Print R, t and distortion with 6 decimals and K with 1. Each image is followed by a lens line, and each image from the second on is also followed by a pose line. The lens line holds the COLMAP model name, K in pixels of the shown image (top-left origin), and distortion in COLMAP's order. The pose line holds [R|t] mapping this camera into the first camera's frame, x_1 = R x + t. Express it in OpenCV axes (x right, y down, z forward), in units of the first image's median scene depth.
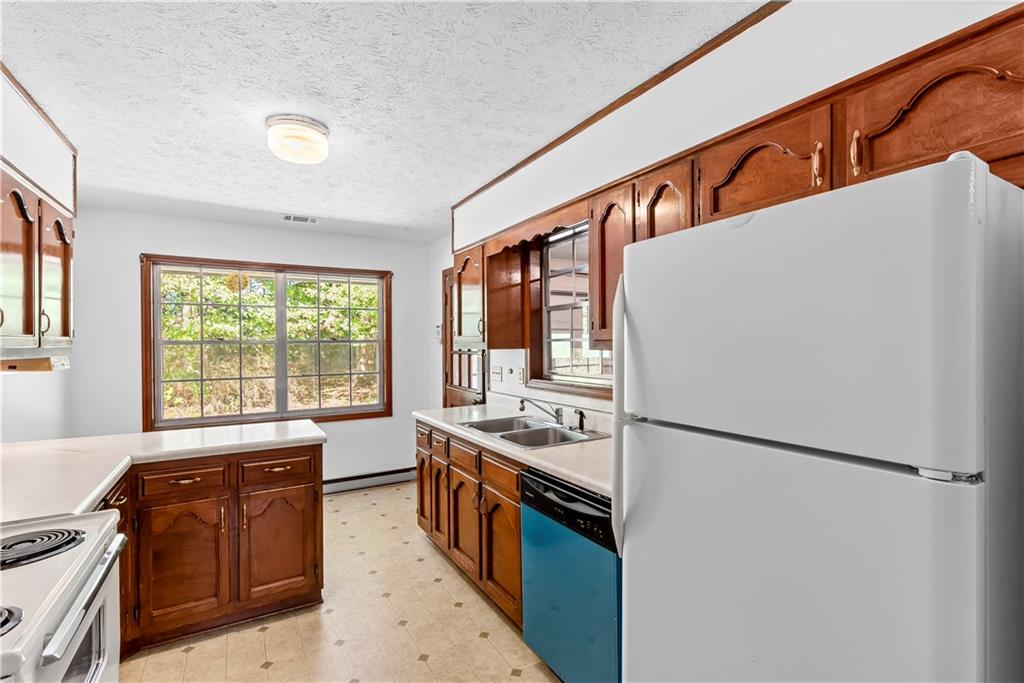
lens RADIAL K [[465.4, 0, 514.2], [0, 465.4, 344.8], [0, 0, 1]] dist [0.001332, 0.000566]
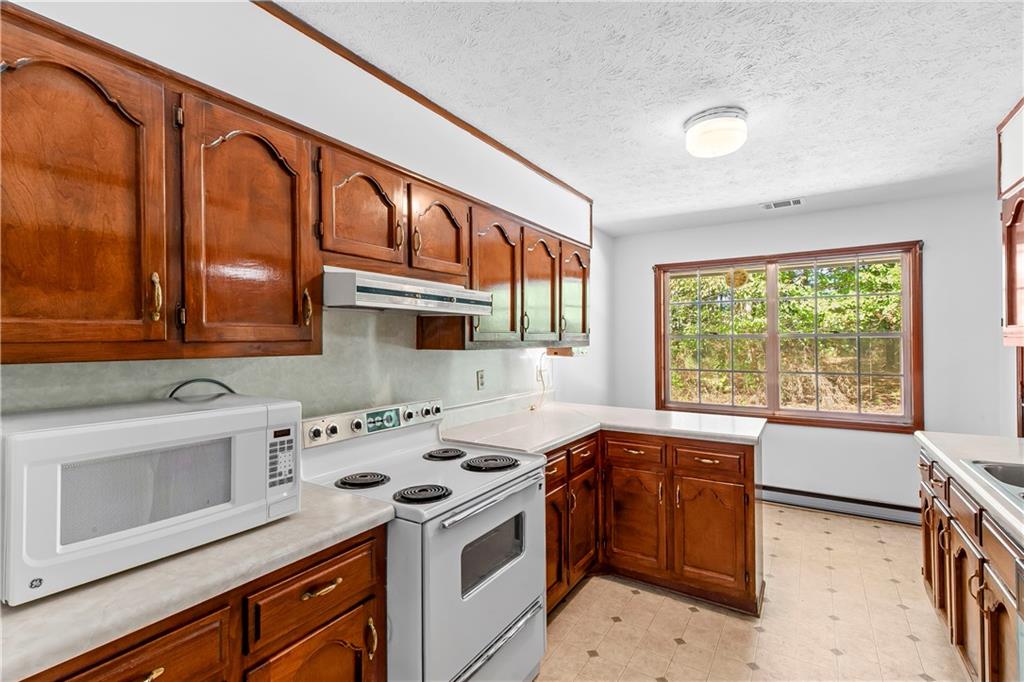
lens RADIAL K [[469.8, 0, 513.3], [0, 469.8, 335.4], [0, 0, 1]] dist [0.001592, -0.000020]
pose [[0.451003, -0.004909, -0.892509, 0.215718], [-0.000138, 0.999984, -0.005570, -0.002088], [0.892522, 0.002635, 0.450995, 0.148555]]
